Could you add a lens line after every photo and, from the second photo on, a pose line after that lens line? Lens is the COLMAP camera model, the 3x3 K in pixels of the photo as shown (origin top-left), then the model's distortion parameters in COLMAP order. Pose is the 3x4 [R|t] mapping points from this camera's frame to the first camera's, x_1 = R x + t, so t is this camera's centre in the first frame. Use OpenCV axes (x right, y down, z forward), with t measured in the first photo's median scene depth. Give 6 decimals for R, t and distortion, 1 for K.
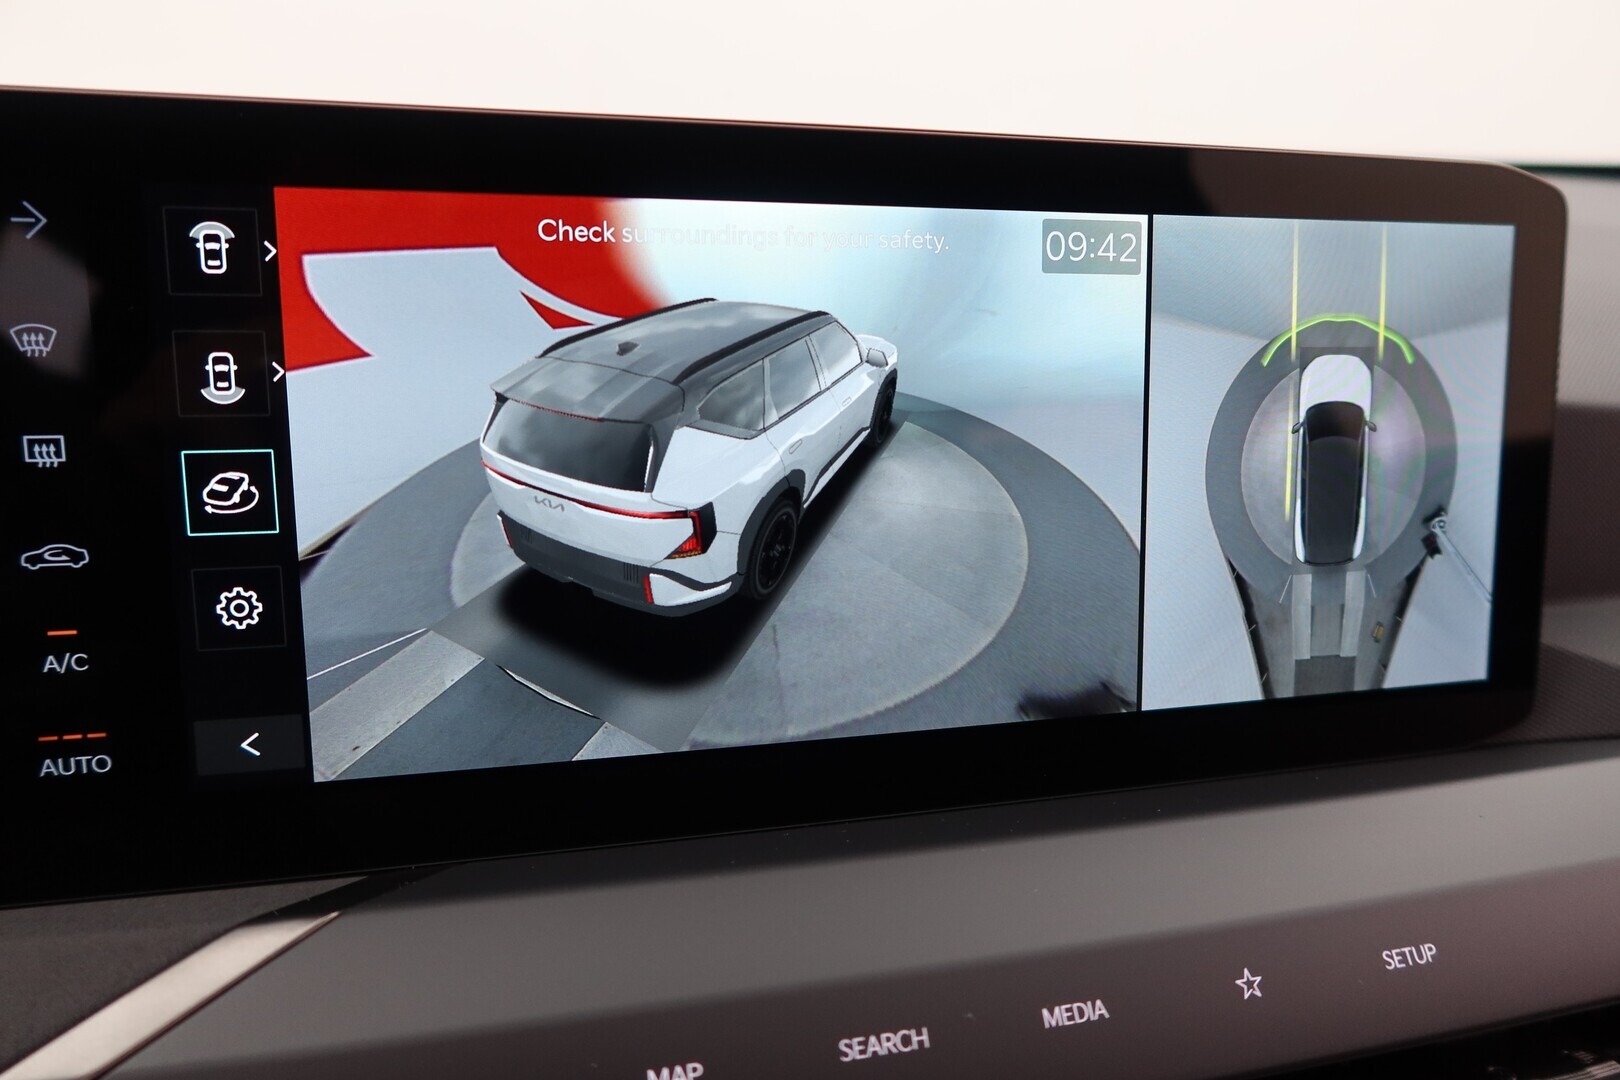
lens RADIAL K [[1085.1, 0, 810.0], [0, 1085.1, 540.0], [0, 0, 1]] dist [-0.009693, 0.000845]
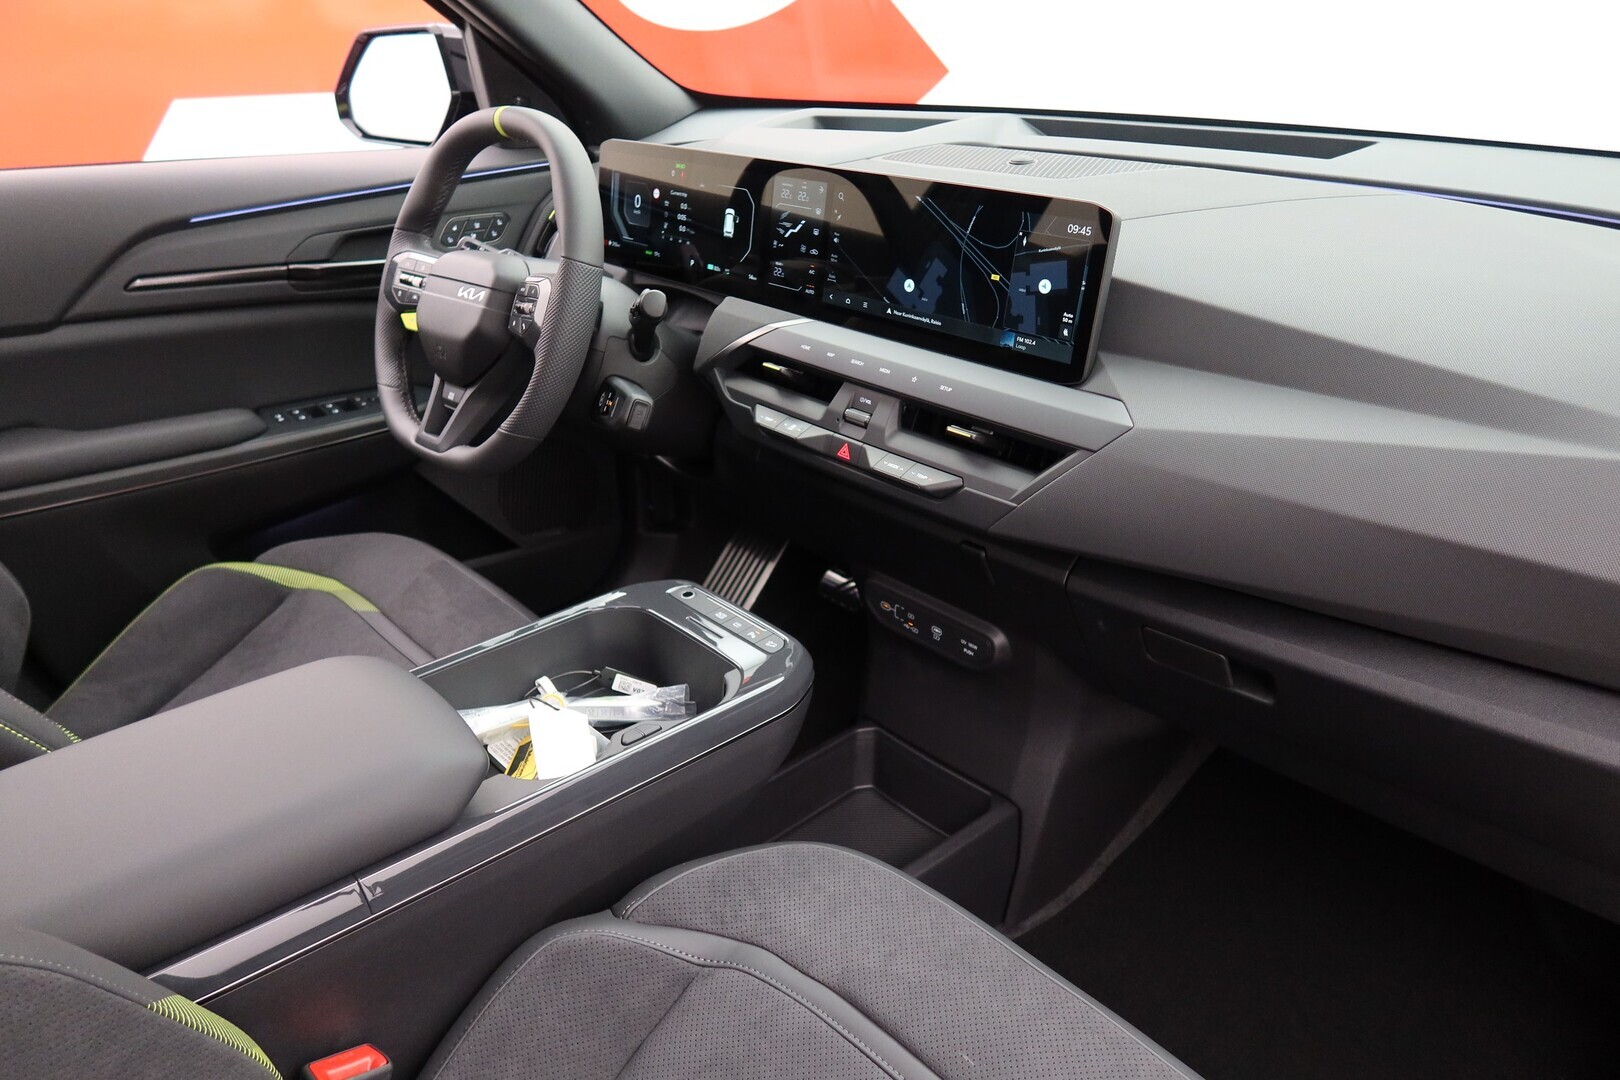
lens RADIAL K [[1085.1, 0, 810.0], [0, 1085.1, 540.0], [0, 0, 1]] dist [-0.009693, 0.000845]
pose [[0.464882, 0.351599, -0.812566, 4.329796], [-0.225321, 0.934532, 0.275464, -0.131037], [0.856222, 0.055030, 0.513669, -1.786731]]
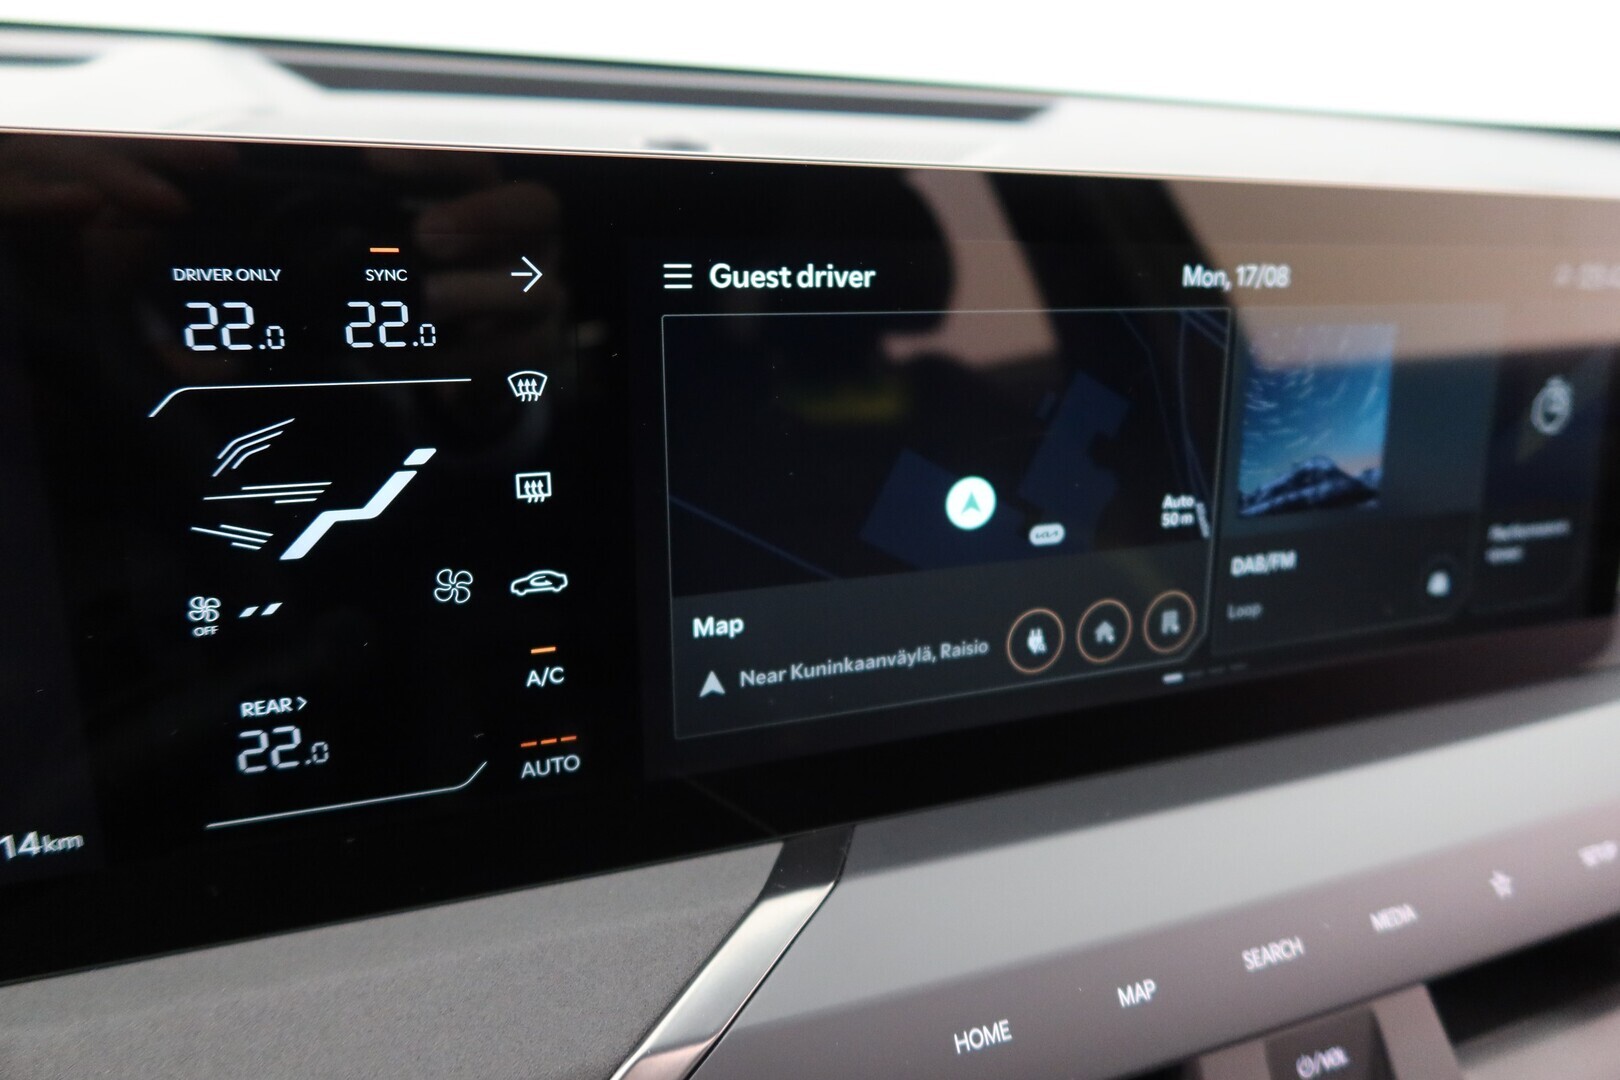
lens RADIAL K [[1085.1, 0, 810.0], [0, 1085.1, 540.0], [0, 0, 1]] dist [-0.009693, 0.000845]
pose [[0.991068, -0.024773, 0.131038, -0.576794], [0.012072, 0.995226, 0.096848, -0.131703], [-0.132812, -0.094401, 0.986635, -0.116032]]
